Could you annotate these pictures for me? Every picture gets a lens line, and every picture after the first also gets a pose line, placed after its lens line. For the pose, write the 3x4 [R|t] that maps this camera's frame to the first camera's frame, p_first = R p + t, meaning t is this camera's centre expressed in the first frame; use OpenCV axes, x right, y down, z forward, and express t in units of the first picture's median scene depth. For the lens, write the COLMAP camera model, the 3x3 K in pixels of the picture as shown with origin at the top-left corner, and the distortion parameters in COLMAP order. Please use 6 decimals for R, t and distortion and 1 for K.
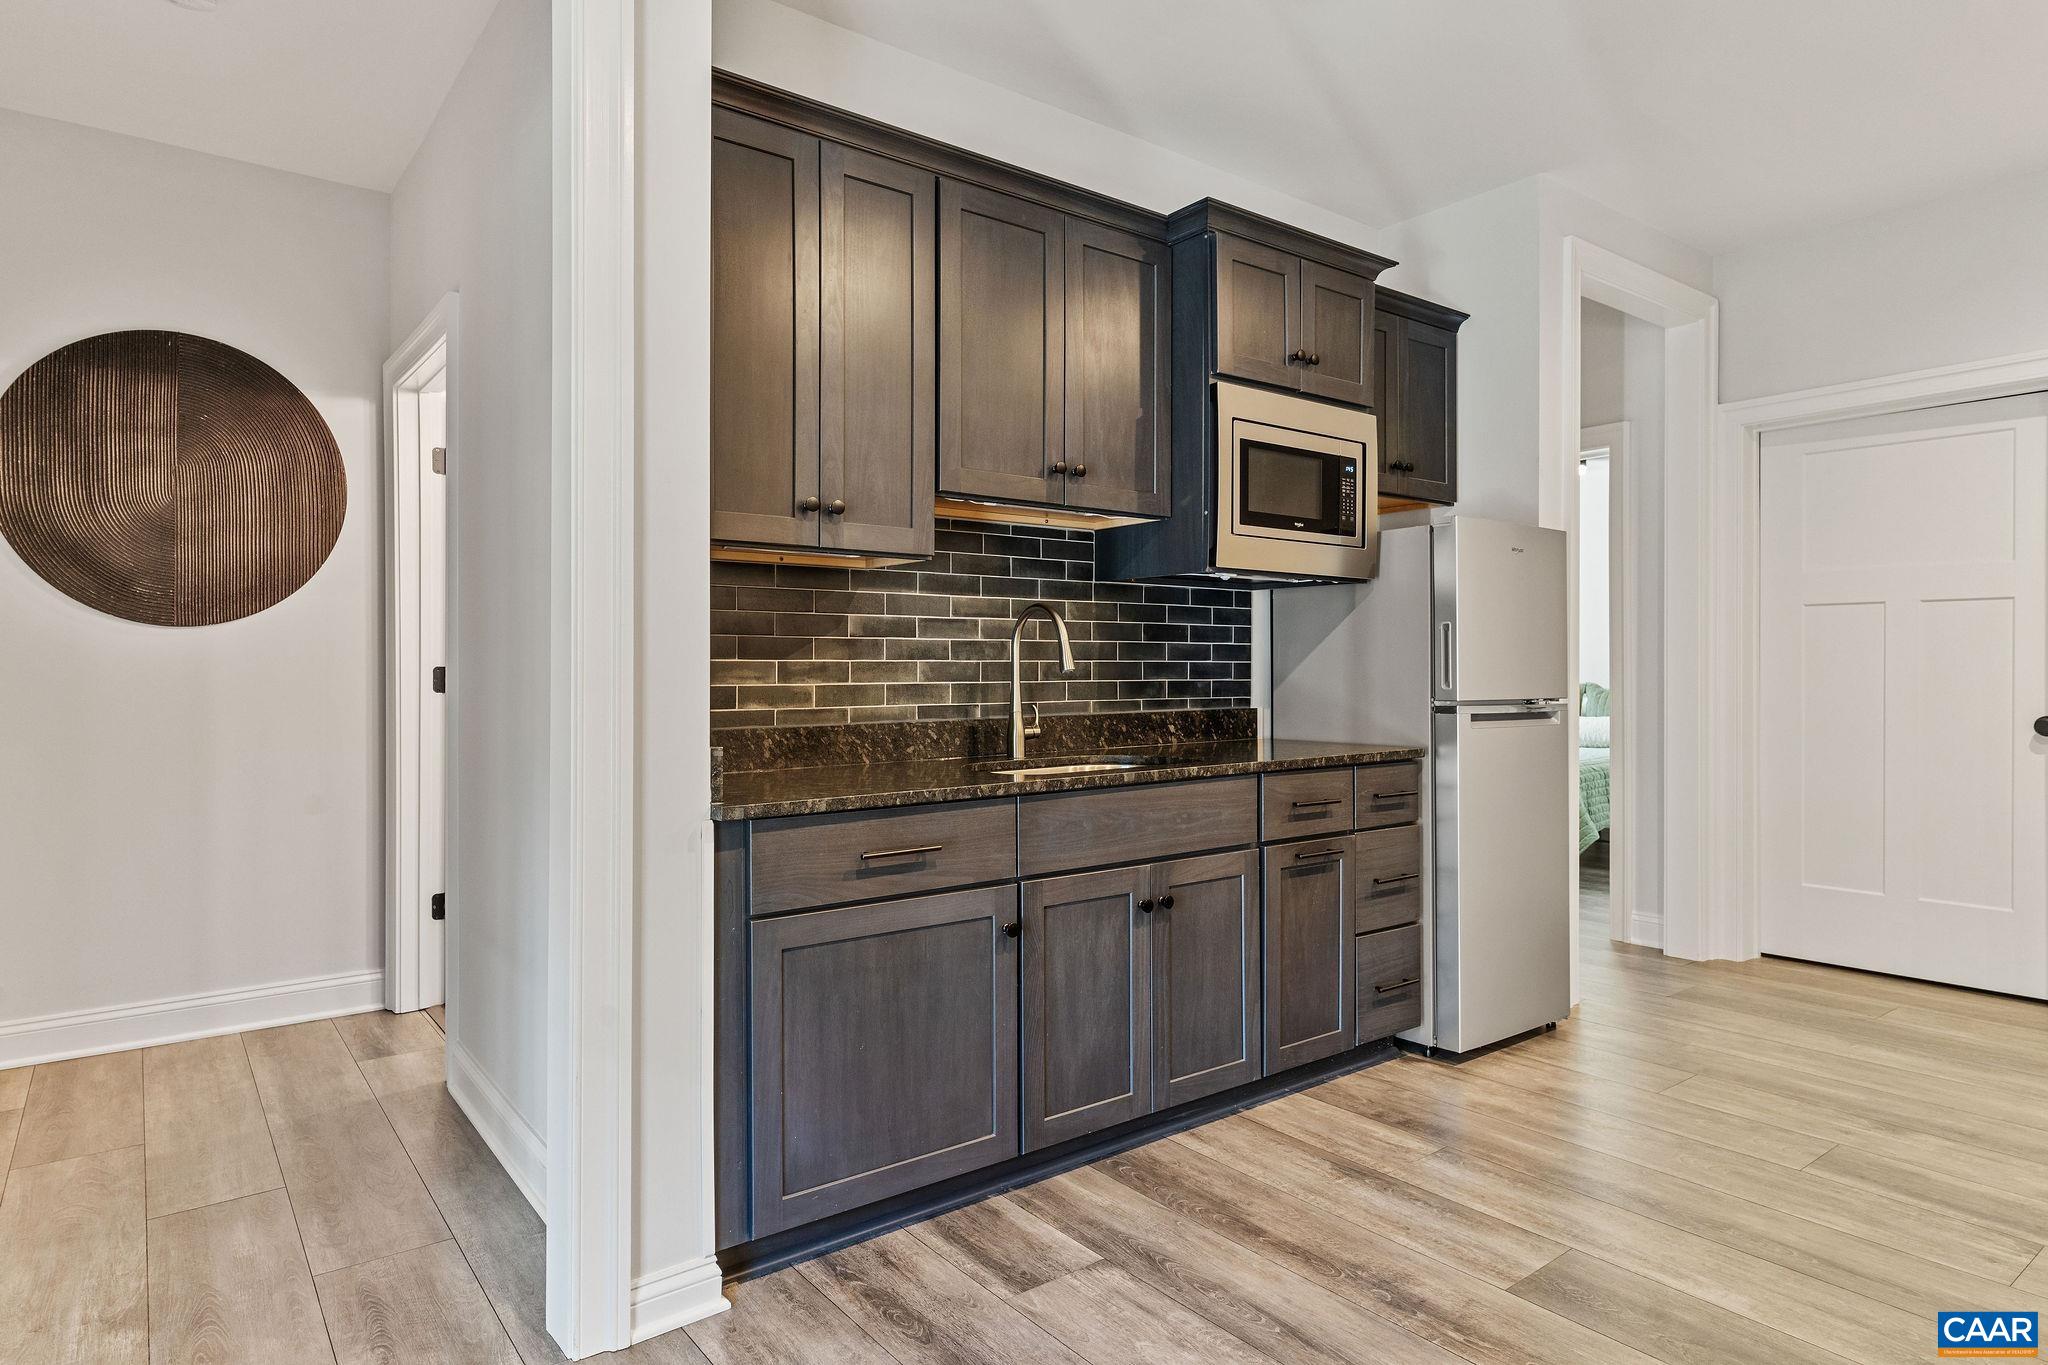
lens RADIAL K [[1164.7, 0, 1024.0], [0, 1164.7, 682.5], [0, 0, 1]] dist [0.000844, 0.000029]
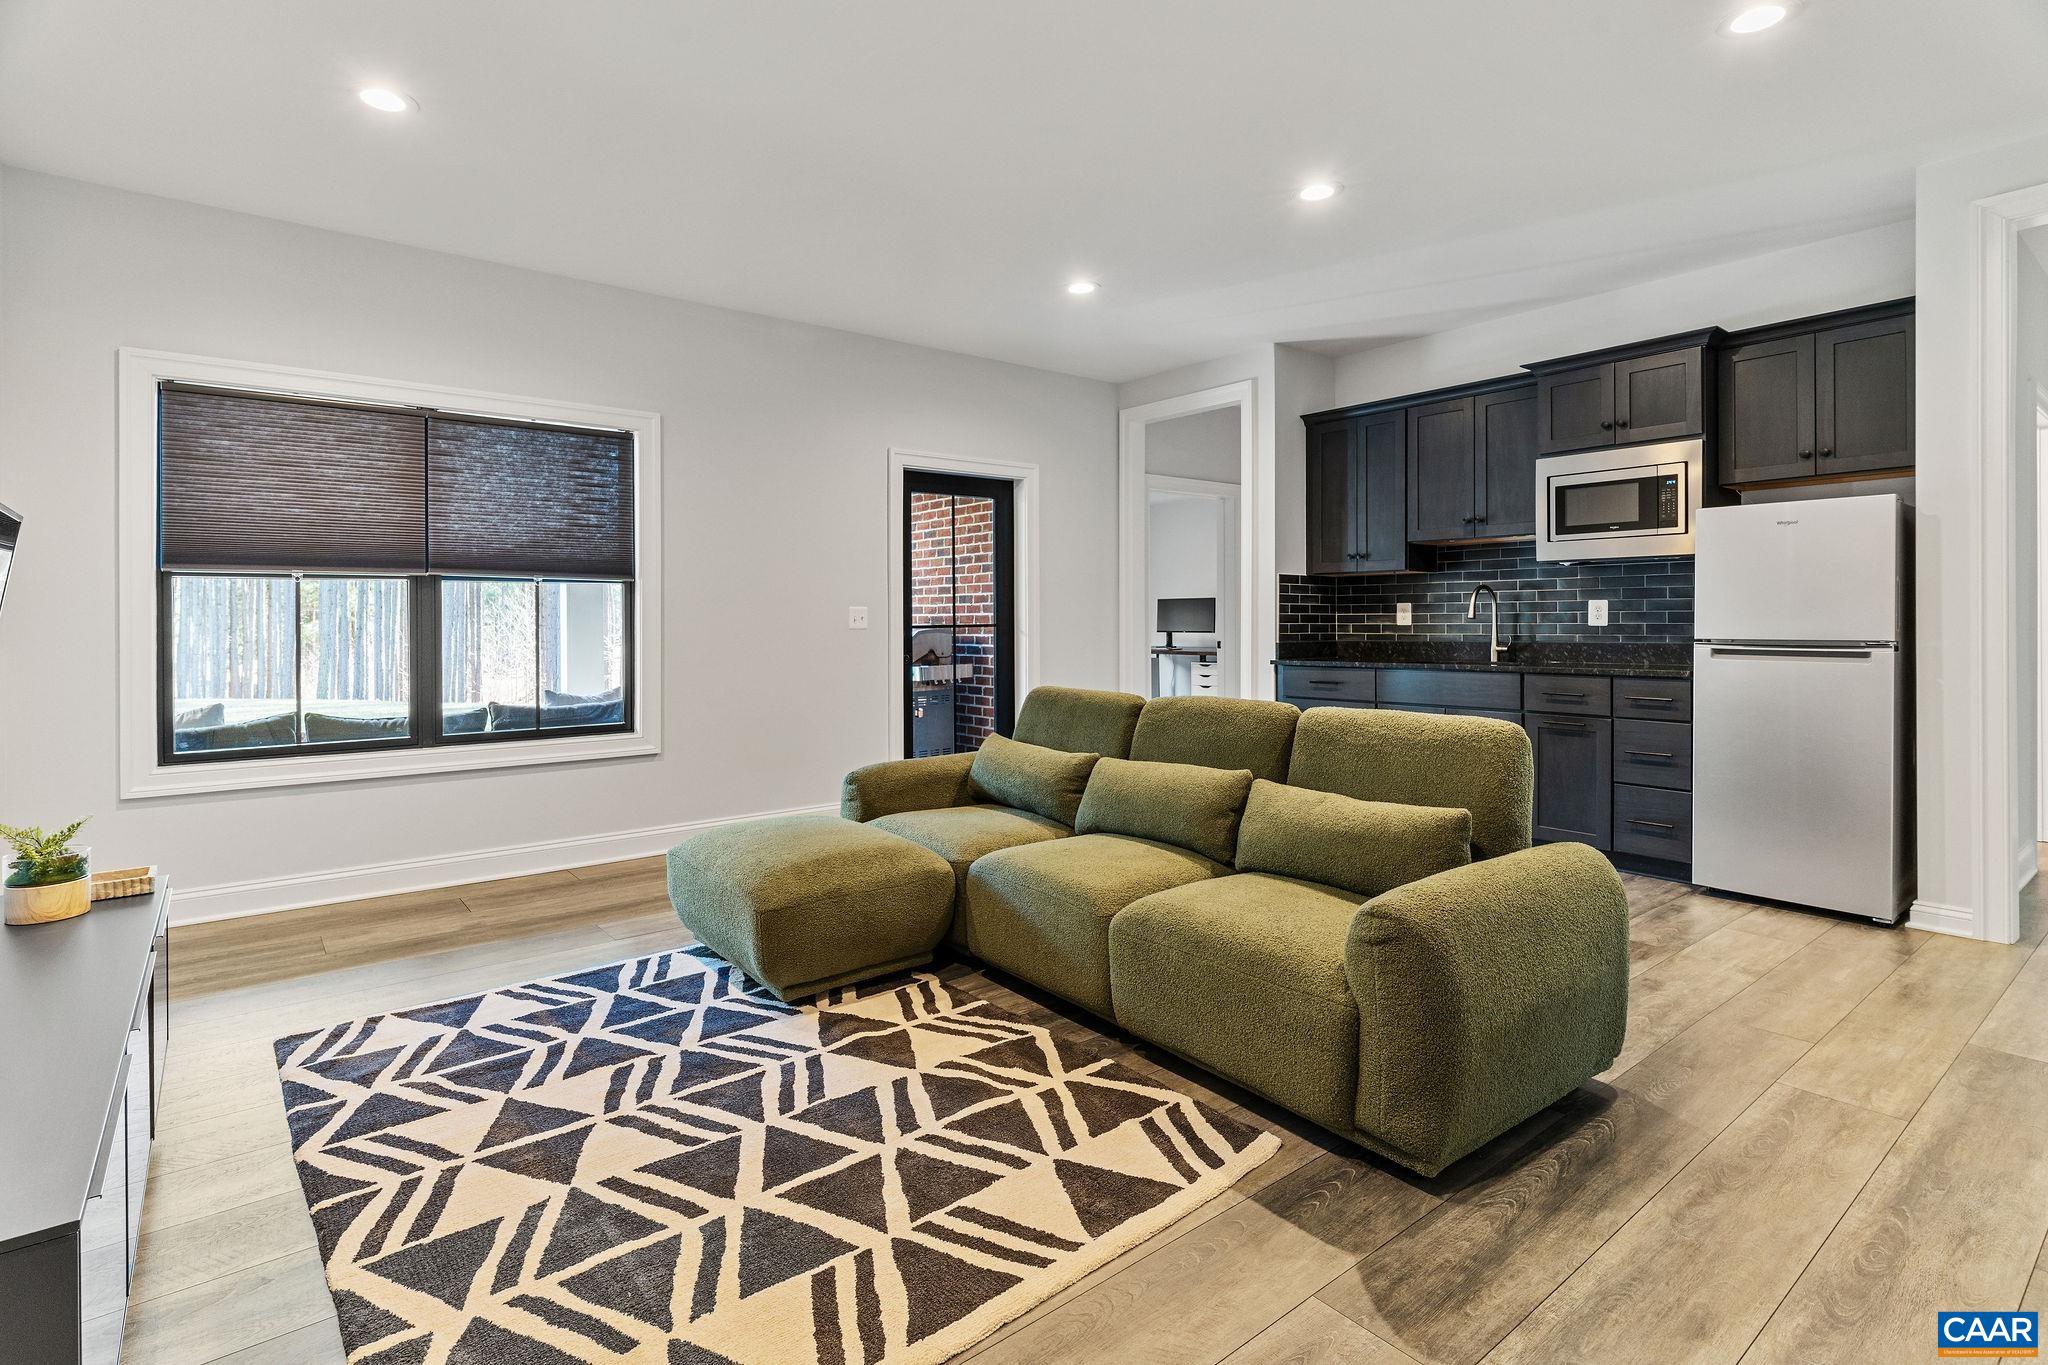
lens RADIAL K [[980.6, 0, 1024.0], [0, 980.6, 682.5], [0, 0, 1]] dist [-0.001956, -0.000325]
pose [[0.016383, 0.066771, -0.997634, 1.647195], [-0.004816, 0.997761, 0.066701, -0.007726], [0.999854, 0.003712, 0.016668, 0.163350]]
